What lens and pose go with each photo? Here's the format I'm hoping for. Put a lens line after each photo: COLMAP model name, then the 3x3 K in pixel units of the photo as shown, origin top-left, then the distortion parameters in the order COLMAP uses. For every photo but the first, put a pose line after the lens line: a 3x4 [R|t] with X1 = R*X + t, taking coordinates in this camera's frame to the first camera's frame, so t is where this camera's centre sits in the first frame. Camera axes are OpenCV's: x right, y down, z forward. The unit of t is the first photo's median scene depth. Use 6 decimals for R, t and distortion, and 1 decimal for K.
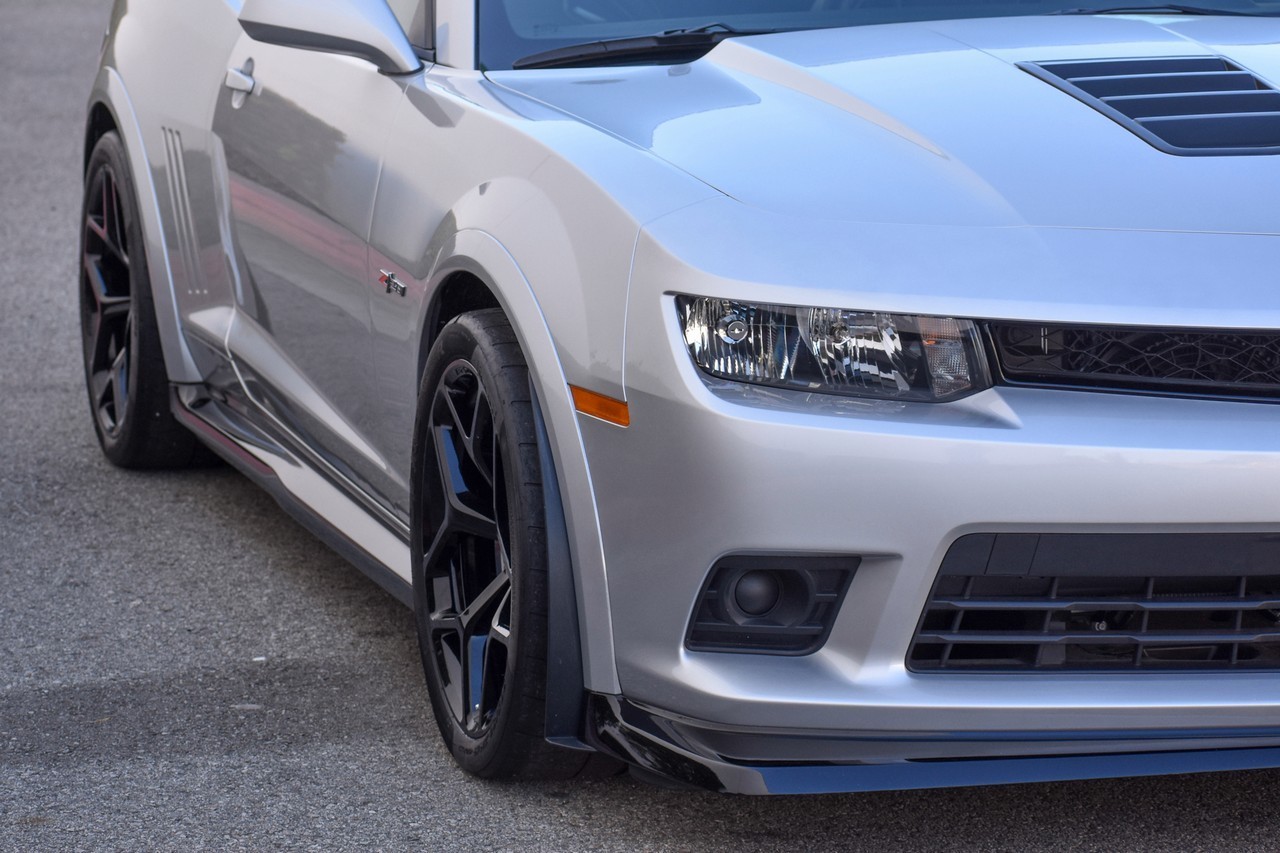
lens RADIAL K [[4962.1, 0, 639.1], [0, 4962.1, 425.1], [0, 0, 1]] dist [-0.129277, 1.494187]
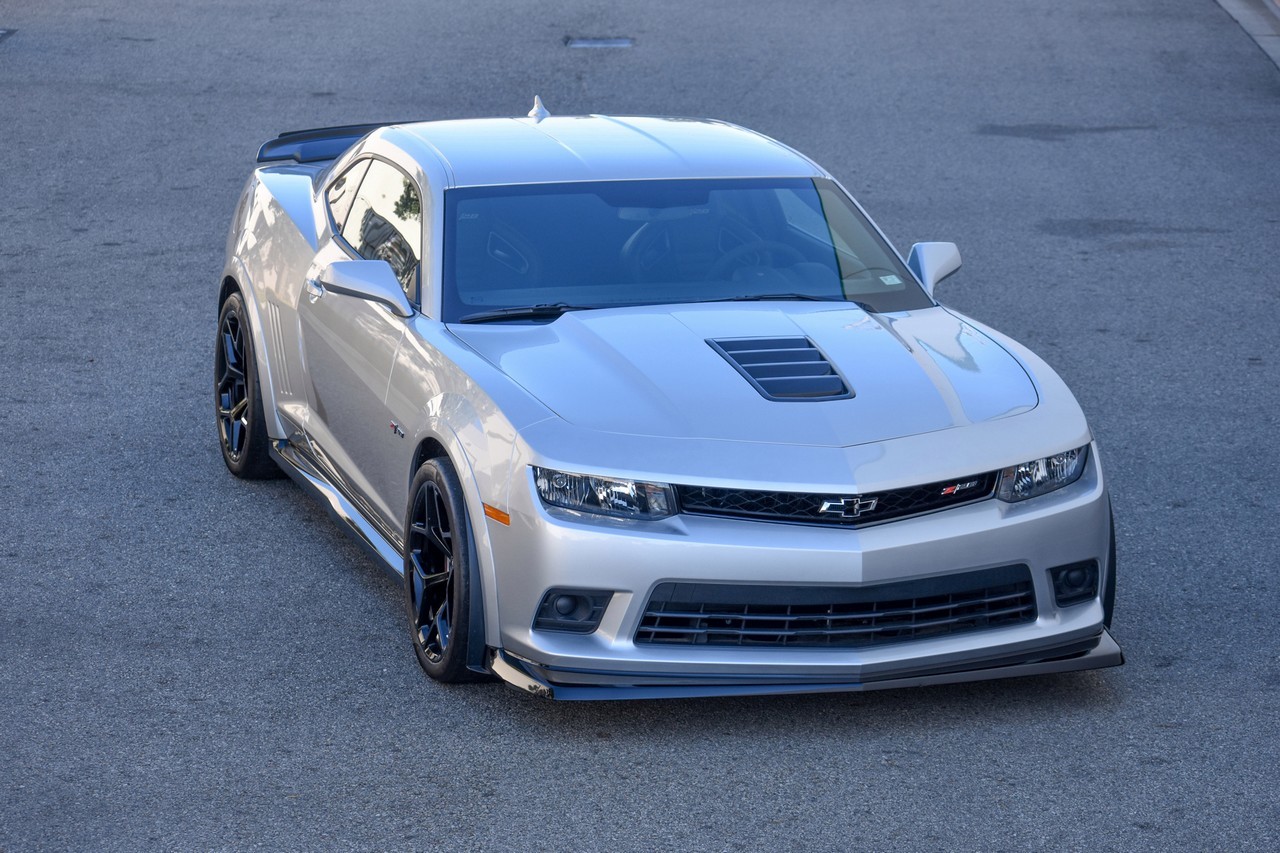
lens RADIAL K [[4364.6, 0, 640.0], [0, 4364.6, 426.0], [0, 0, 1]] dist [-0.233909, -0.724299]
pose [[0.999437, 0.027446, 0.019308, 0.017004], [-0.028284, 0.998606, 0.044575, -0.130097], [-0.018057, -0.045096, 0.998819, -0.899447]]
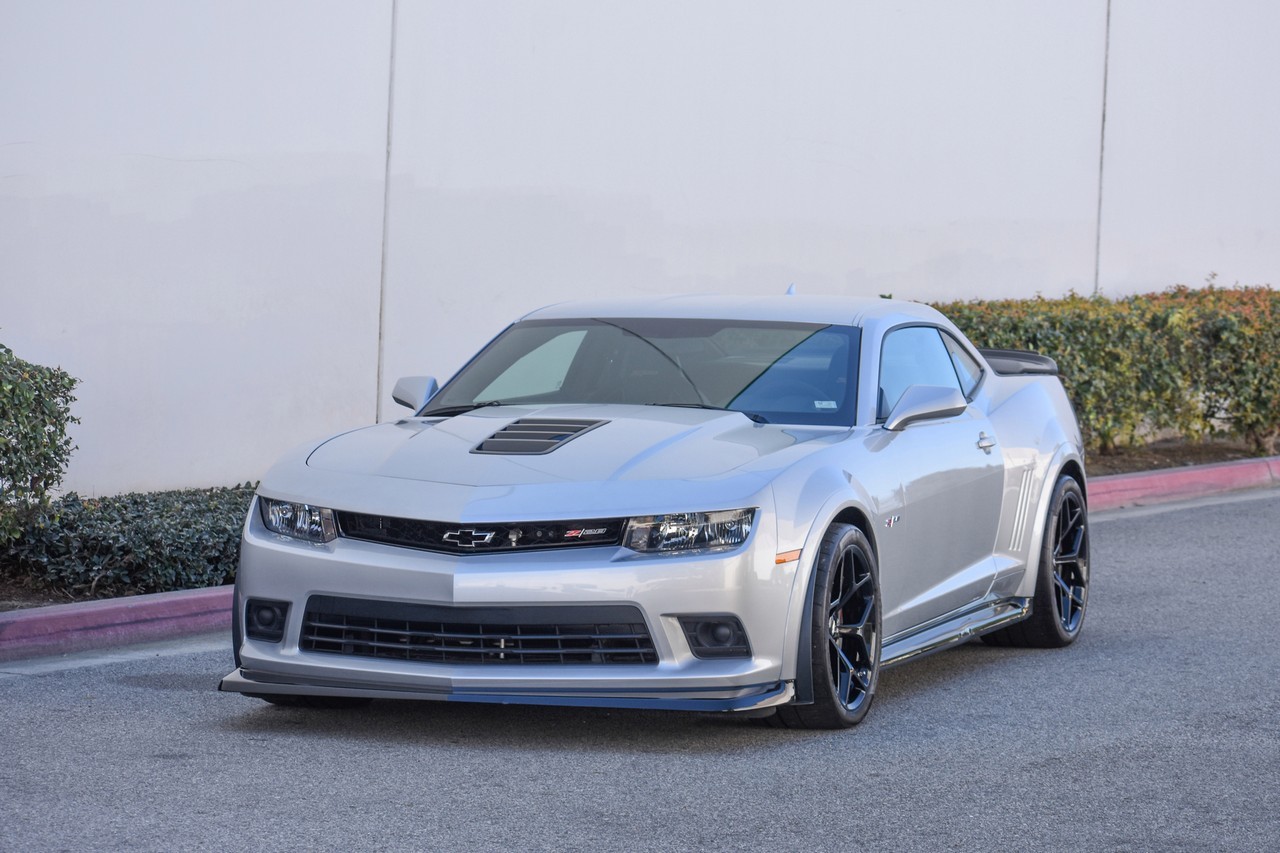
lens RADIAL K [[4364.6, 0, 640.0], [0, 4364.6, 426.0], [0, 0, 1]] dist [-0.233909, -0.724299]
pose [[0.824012, 0.045184, -0.564767, 1.395298], [-0.102556, 0.992244, -0.070248, 0.072911], [0.557213, 0.115805, 0.822255, -0.687241]]
